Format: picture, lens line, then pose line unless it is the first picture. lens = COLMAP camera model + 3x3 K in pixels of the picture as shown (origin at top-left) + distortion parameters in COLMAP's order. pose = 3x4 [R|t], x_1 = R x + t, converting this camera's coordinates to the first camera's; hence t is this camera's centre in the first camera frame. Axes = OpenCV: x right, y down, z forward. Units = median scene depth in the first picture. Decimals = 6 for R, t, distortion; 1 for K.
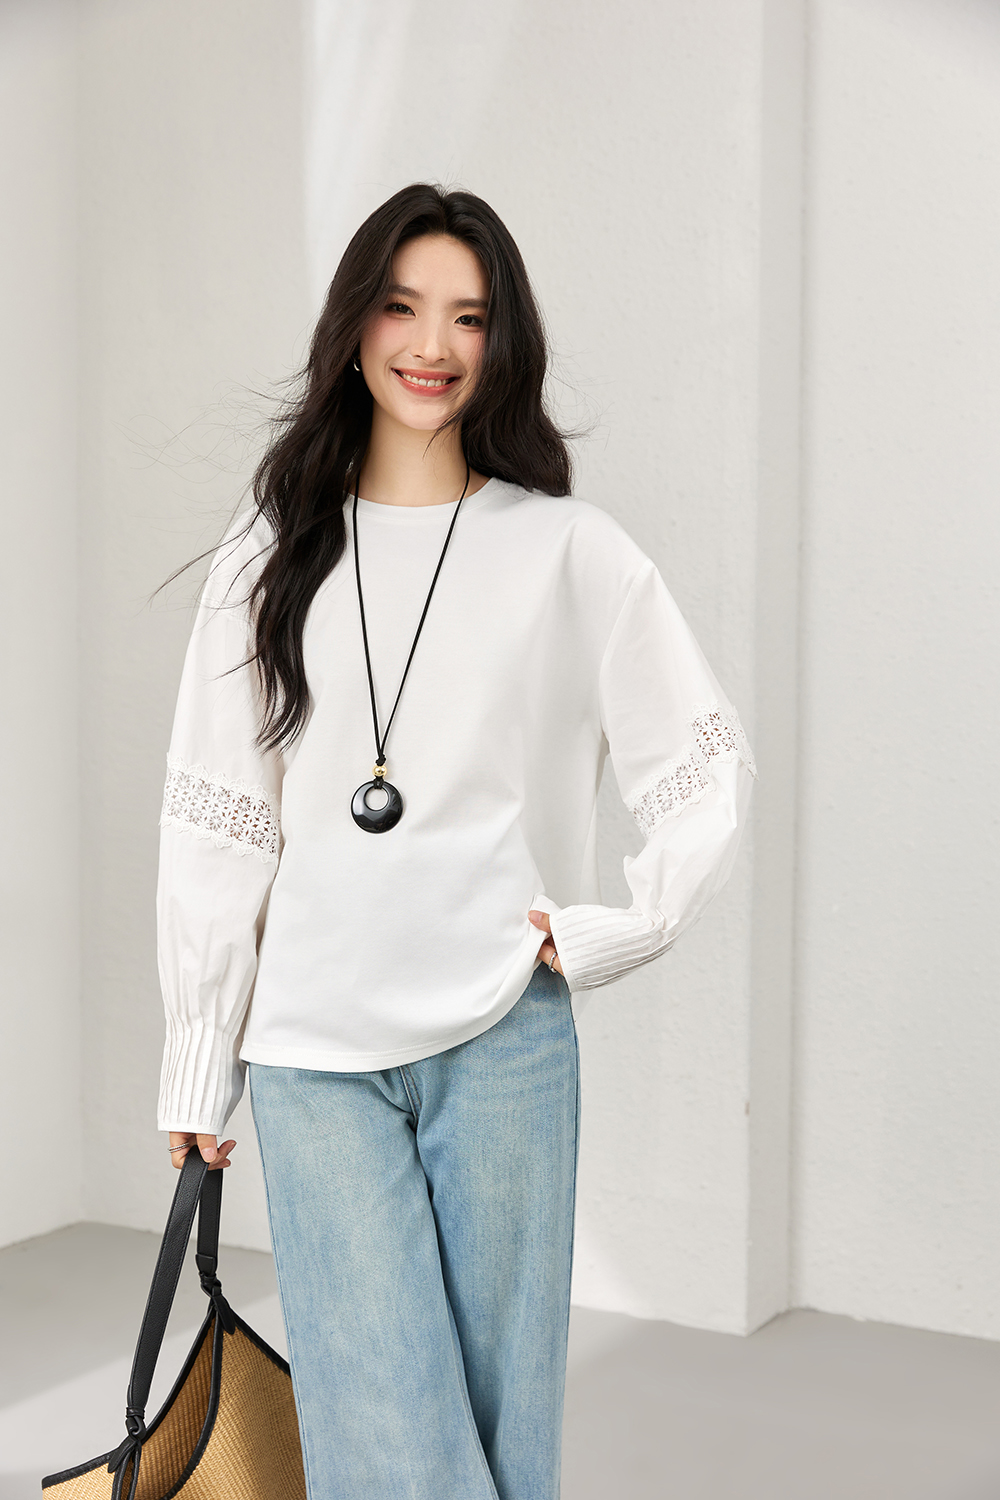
lens RADIAL K [[2195.8, 0, 500.0], [0, 2195.8, 750.0], [0, 0, 1]] dist [-0.036284, -0.093227]
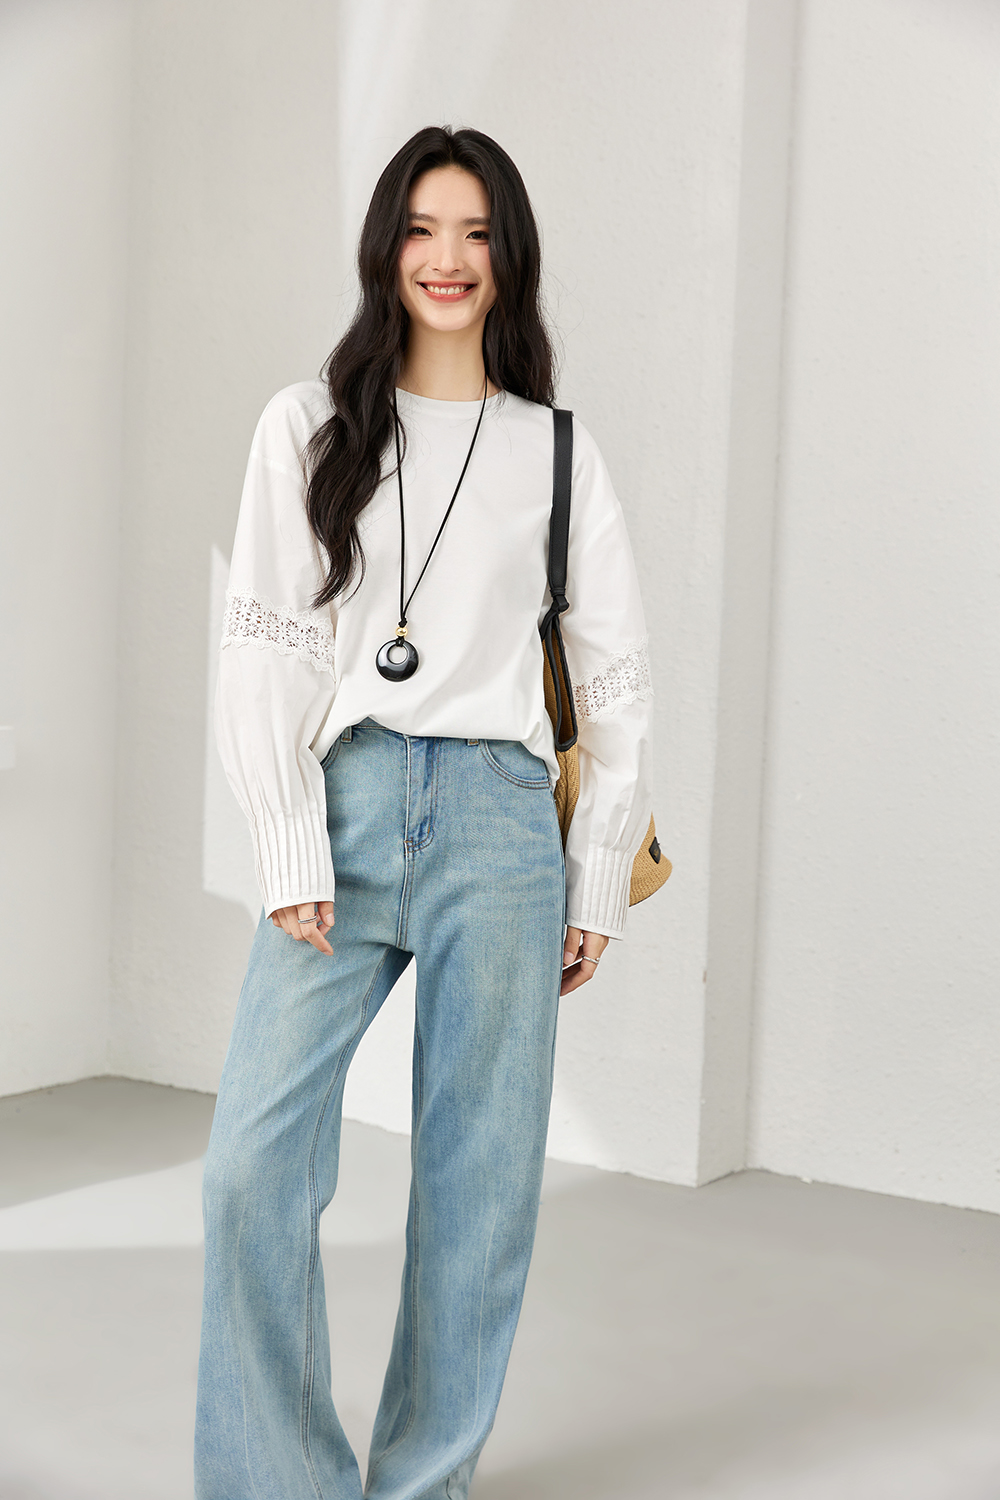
lens RADIAL K [[2458.0, 0, 500.0], [0, 2458.0, 750.0], [0, 0, 1]] dist [-0.040285, -0.071771]
pose [[0.997243, 0.036745, -0.064464, 0.085343], [-0.035216, 0.999075, 0.024693, 0.025155], [0.065312, -0.022355, 0.997614, -0.211659]]
